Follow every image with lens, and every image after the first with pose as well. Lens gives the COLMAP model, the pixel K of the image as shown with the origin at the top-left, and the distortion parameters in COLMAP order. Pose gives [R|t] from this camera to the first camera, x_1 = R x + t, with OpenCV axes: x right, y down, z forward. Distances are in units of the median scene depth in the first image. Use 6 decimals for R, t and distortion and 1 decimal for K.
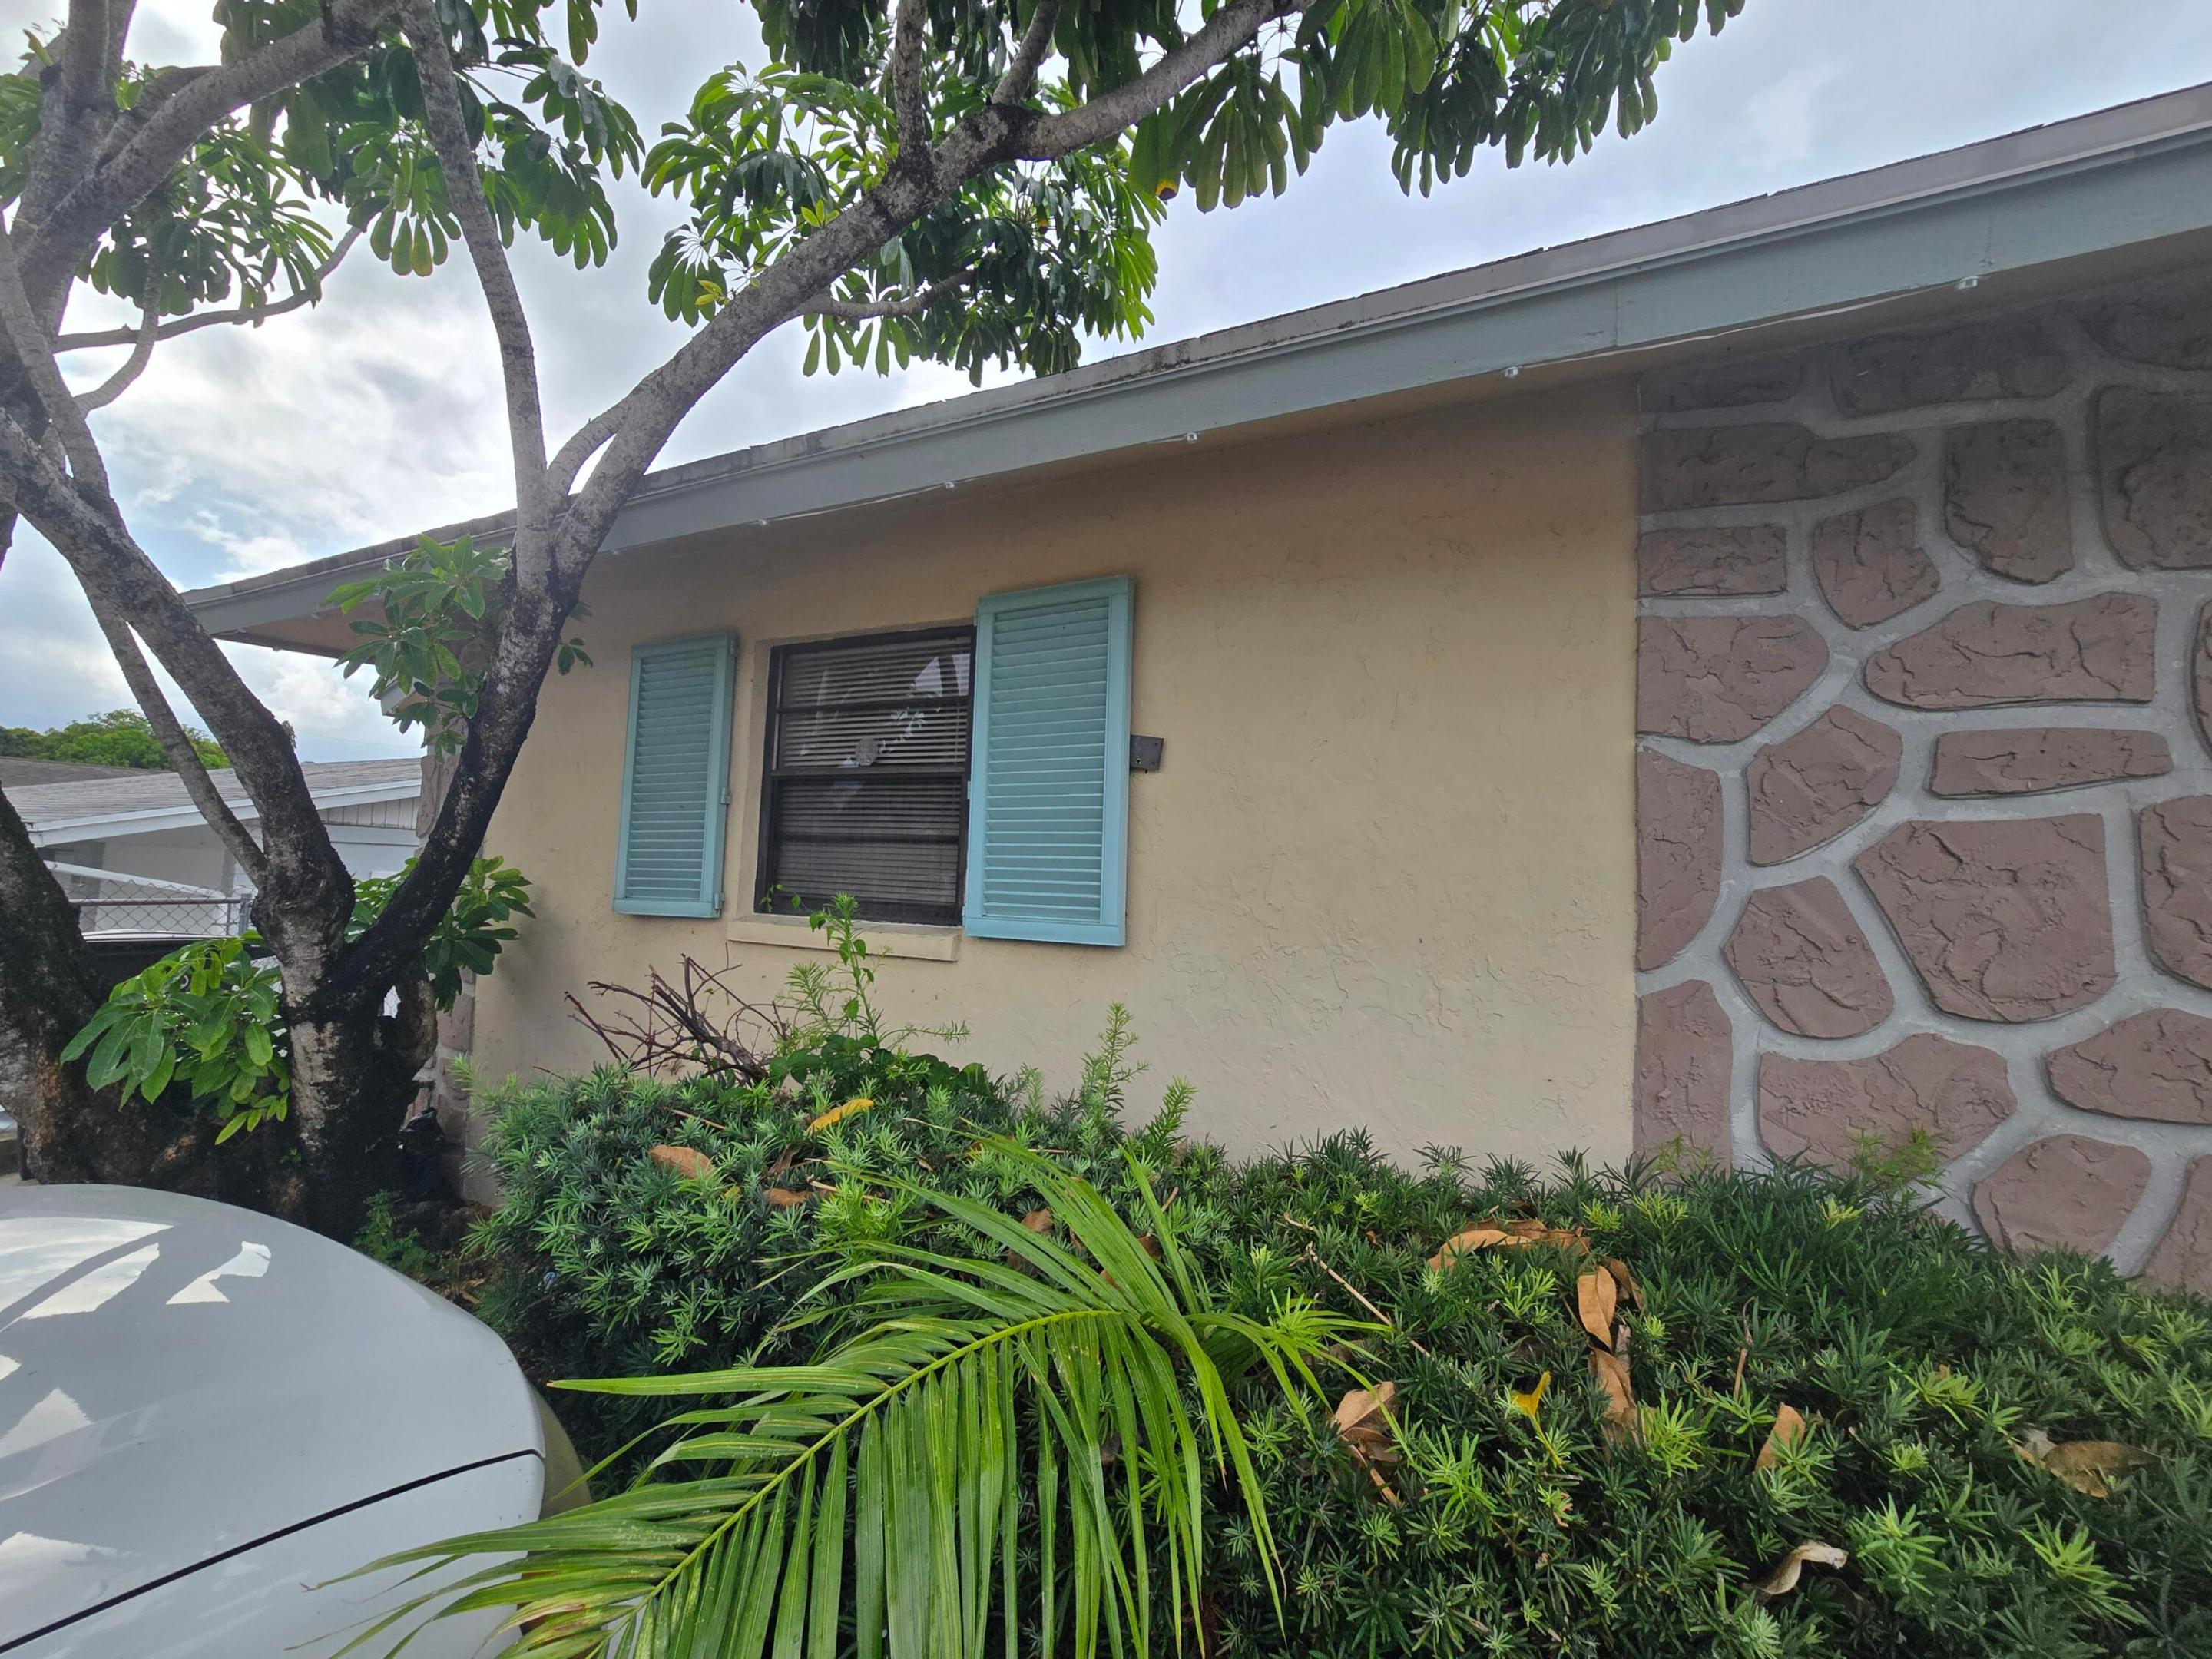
lens RADIAL K [[905.6, 0, 1102.7], [0, 905.6, 814.5], [0, 0, 1]] dist [-0.005752, -0.000518]
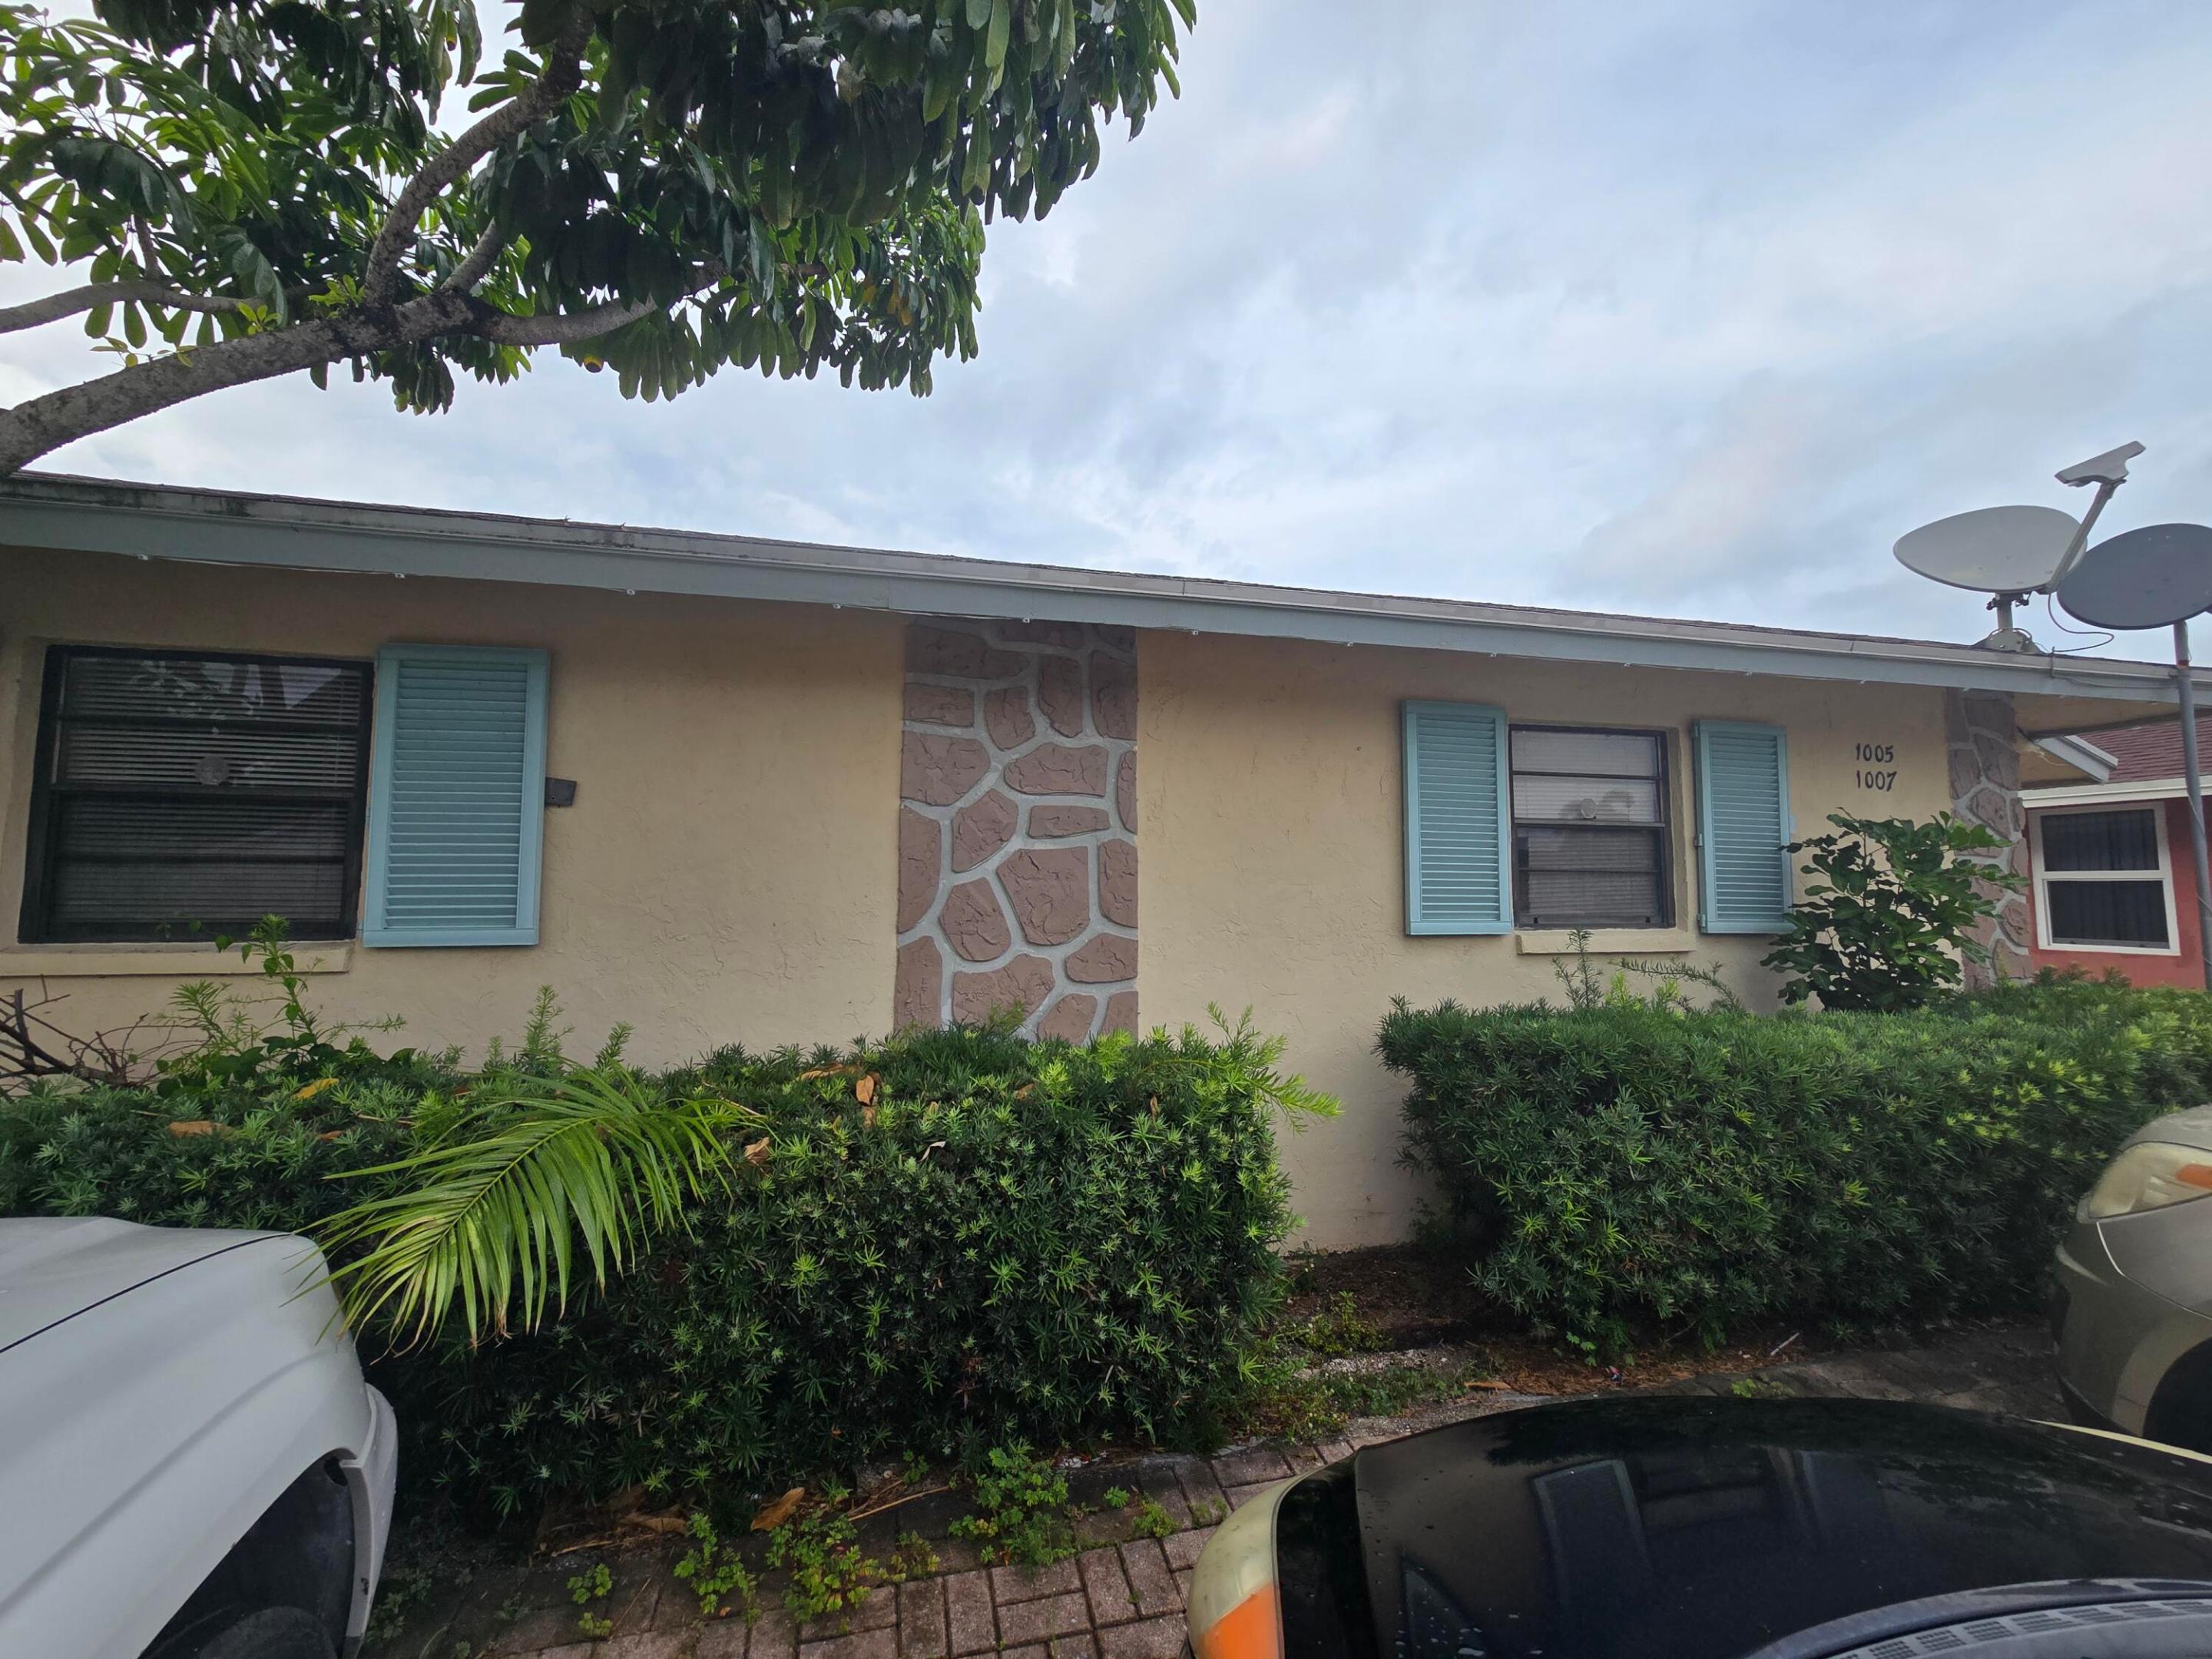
lens RADIAL K [[905.6, 0, 1102.7], [0, 905.6, 814.5], [0, 0, 1]] dist [-0.005752, -0.000518]
pose [[0.758080, 0.016870, 0.651943, -0.265848], [-0.020452, 0.999789, -0.002089, -0.064720], [-0.651841, -0.011750, 0.758265, -0.610034]]
